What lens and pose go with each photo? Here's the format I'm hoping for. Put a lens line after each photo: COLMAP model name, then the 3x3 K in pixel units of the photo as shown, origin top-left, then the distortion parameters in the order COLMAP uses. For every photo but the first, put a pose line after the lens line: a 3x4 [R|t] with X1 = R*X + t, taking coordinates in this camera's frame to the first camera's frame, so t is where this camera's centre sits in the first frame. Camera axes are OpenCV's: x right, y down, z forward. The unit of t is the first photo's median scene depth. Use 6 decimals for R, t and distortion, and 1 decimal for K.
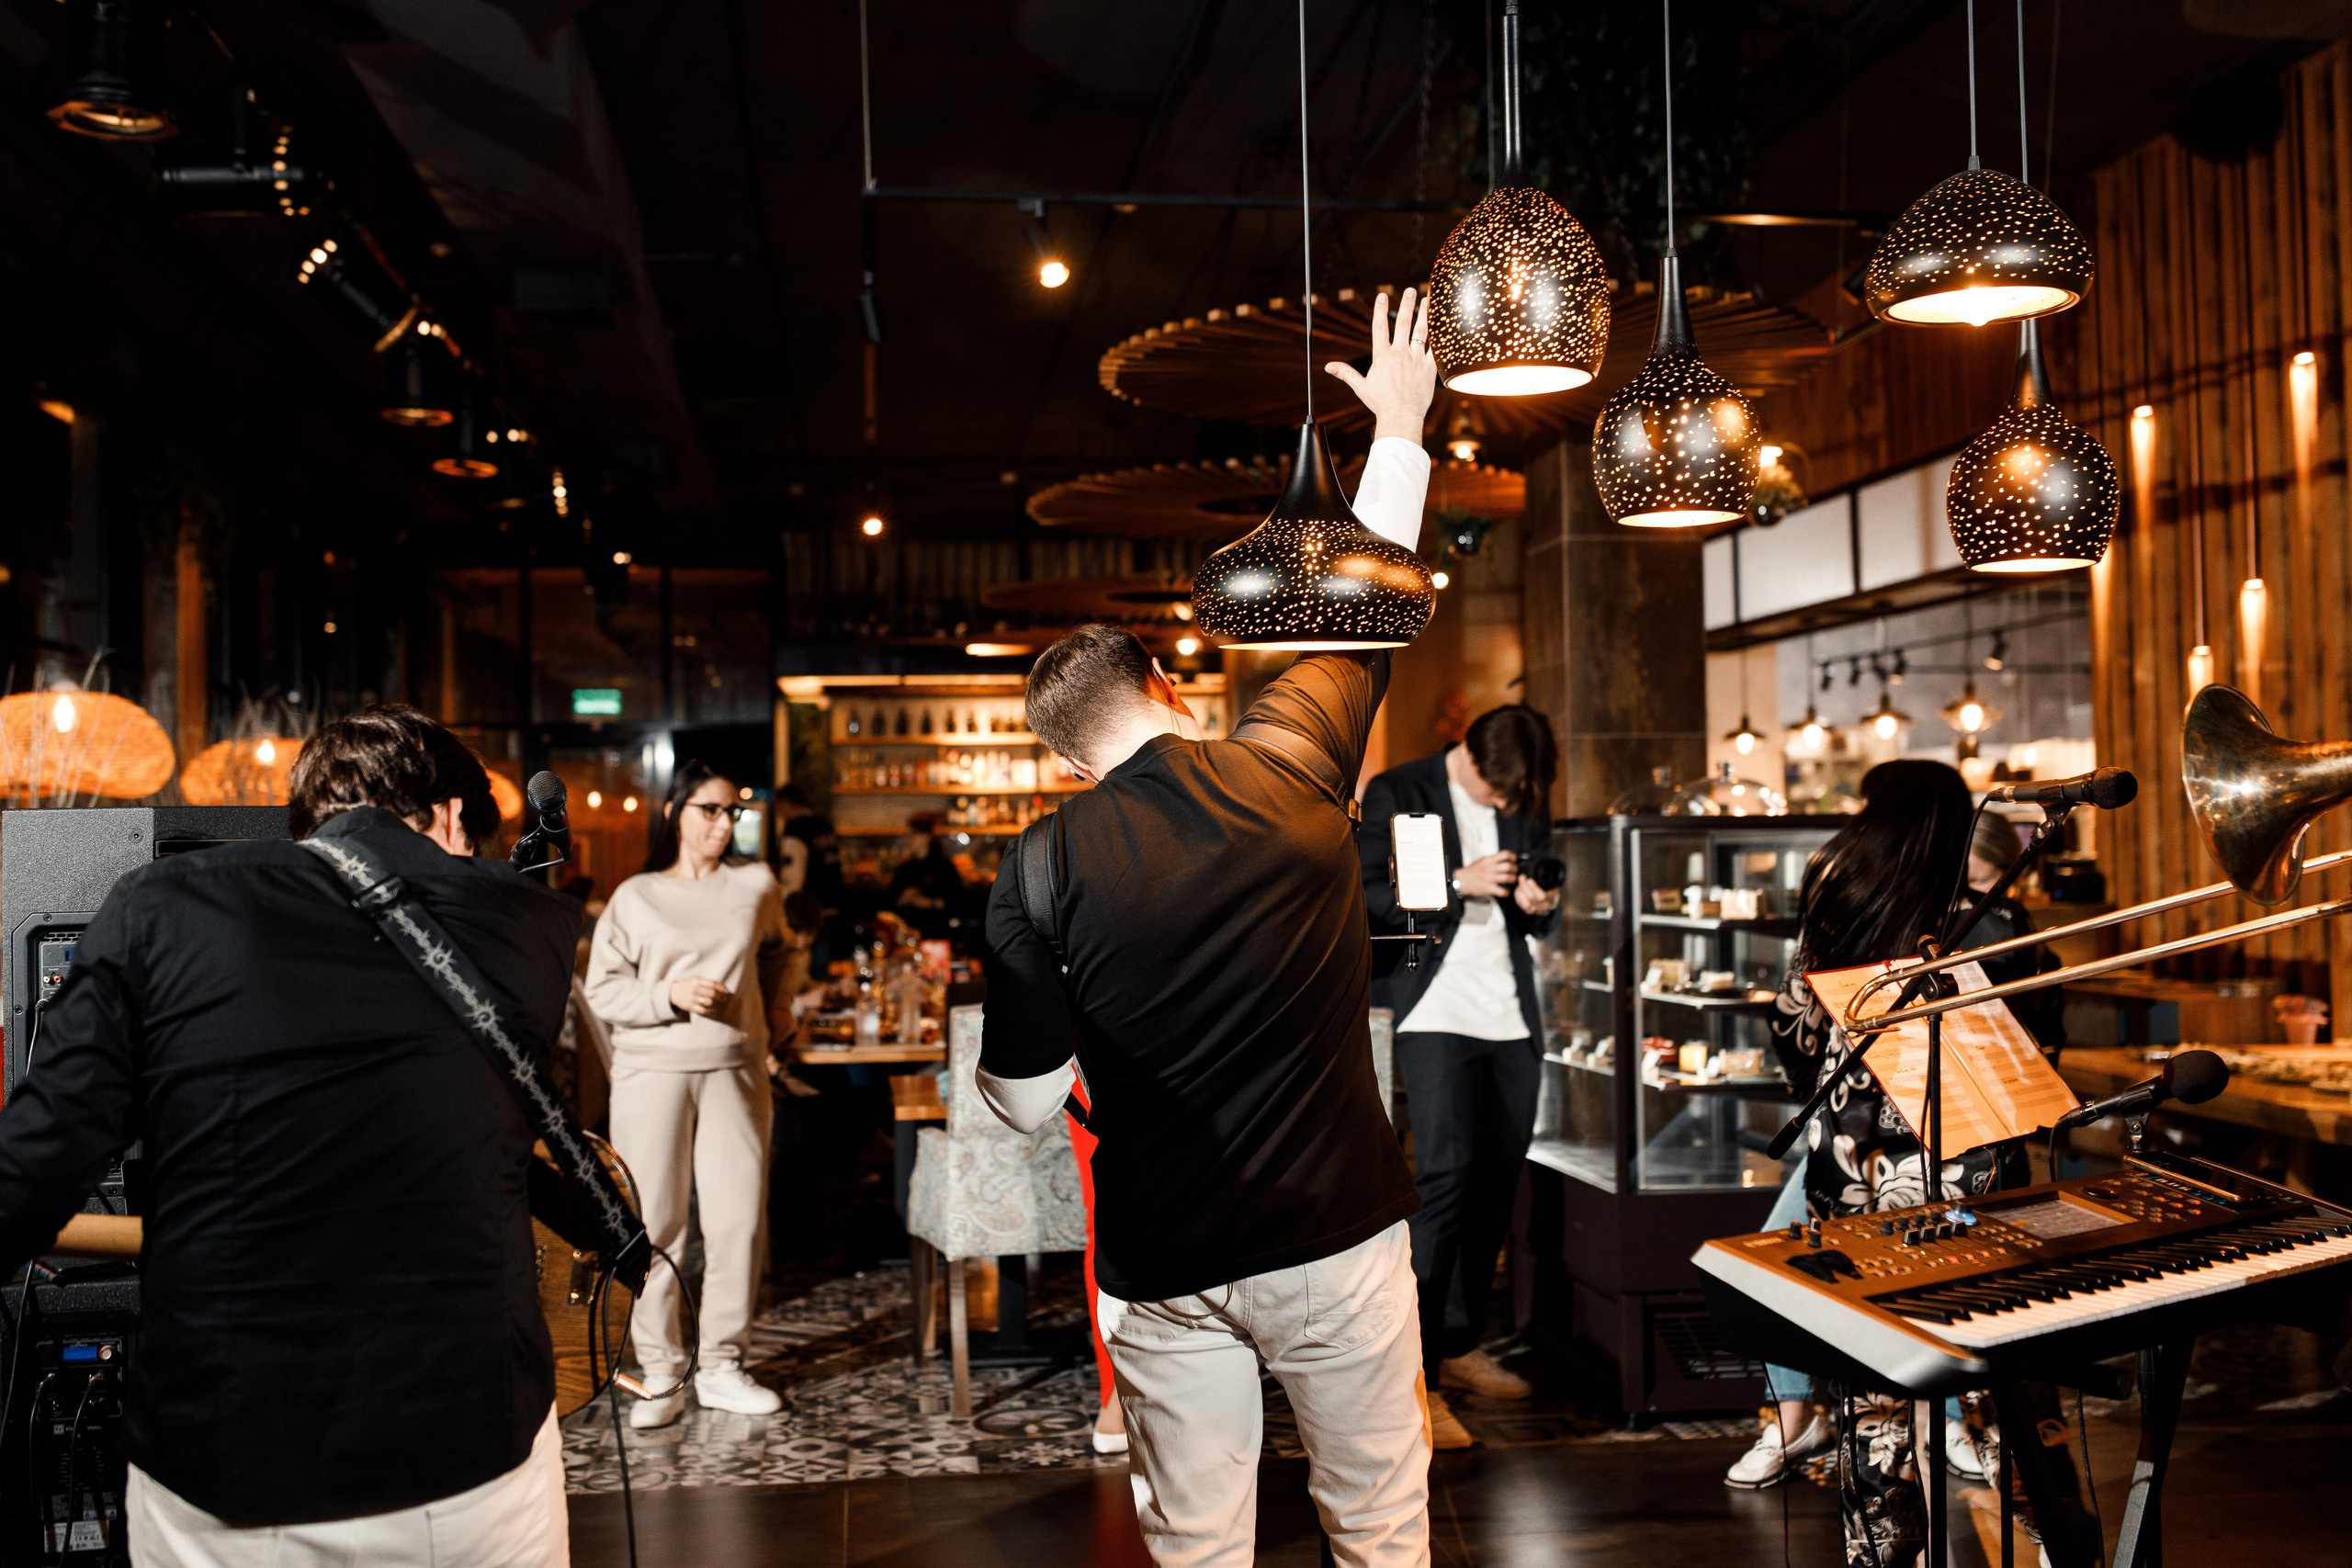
lens RADIAL K [[2344.1, 0, 1176.0], [0, 2344.1, 784.0], [0, 0, 1]] dist [0.036946, 0.004417]
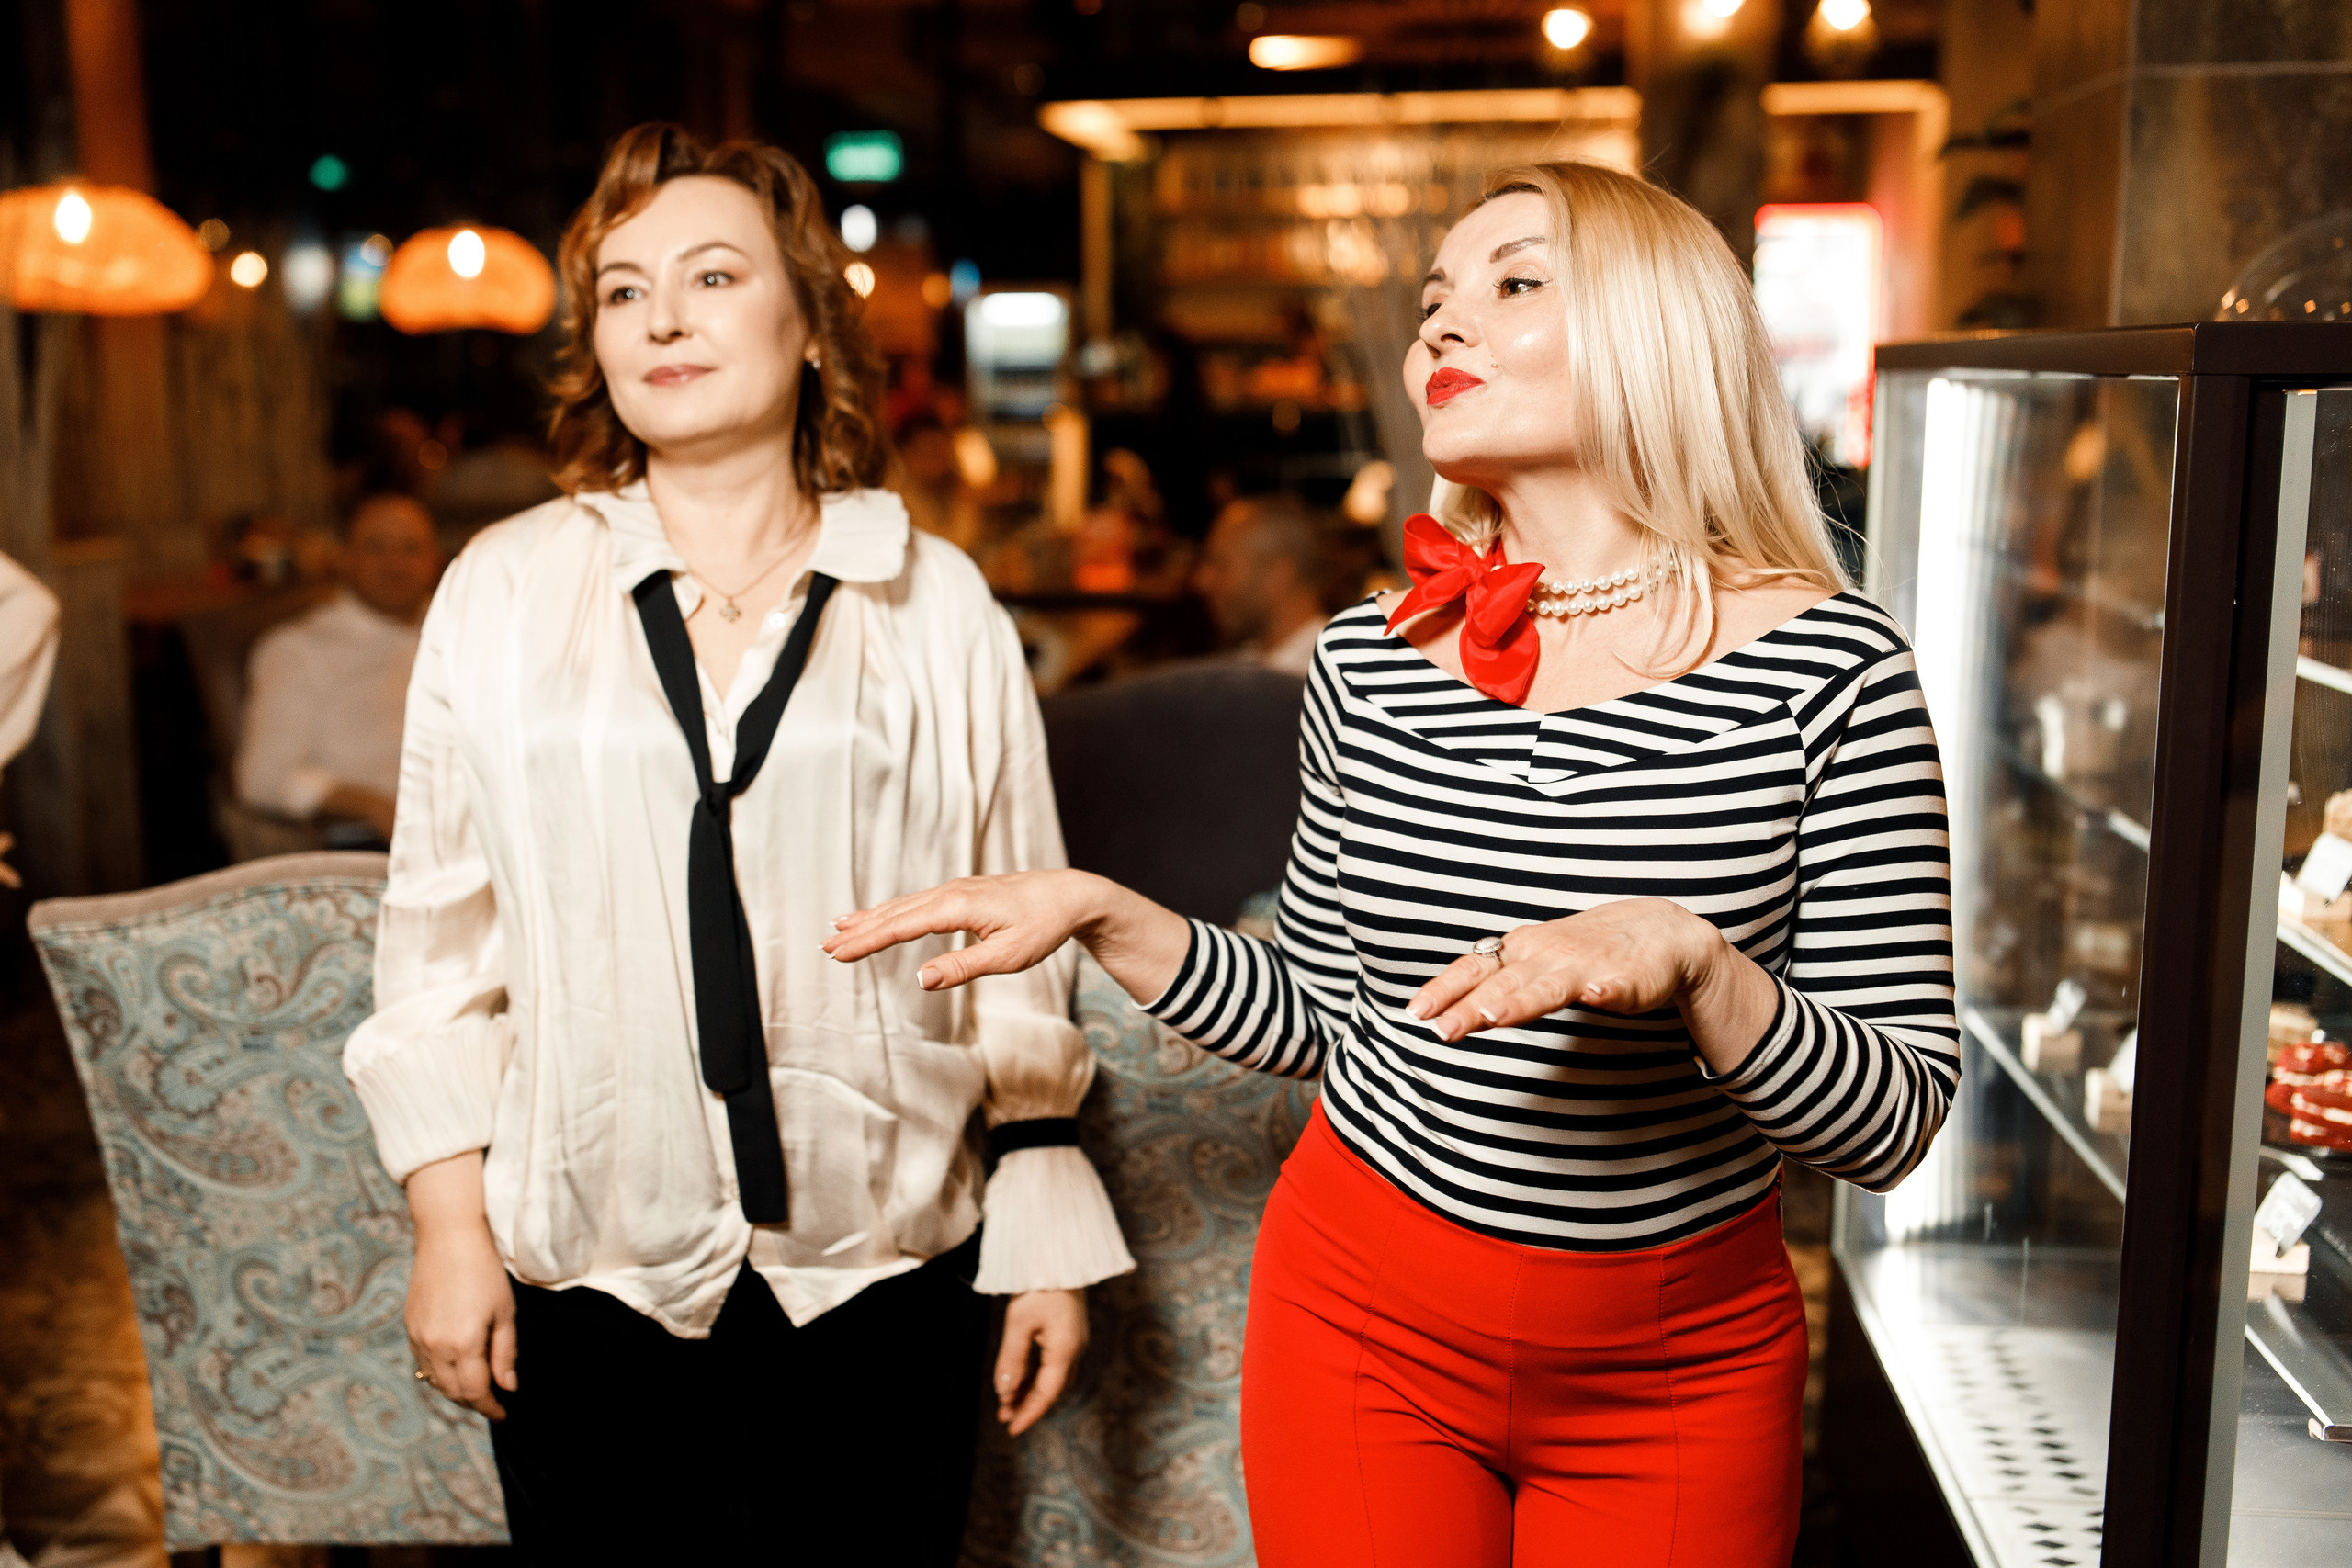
lens RADIAL K [[2344.1, 0, 1176.0], [0, 2344.1, 784.0], [0, 0, 1]] dist [0.036946, 0.004417]
pose [[0.966645, 0.051639, -0.250860, 0.136143], [0.002855, 0.977230, 0.212164, 0.006983], [0.256103, -0.205803, 0.944487, 0.679081]]
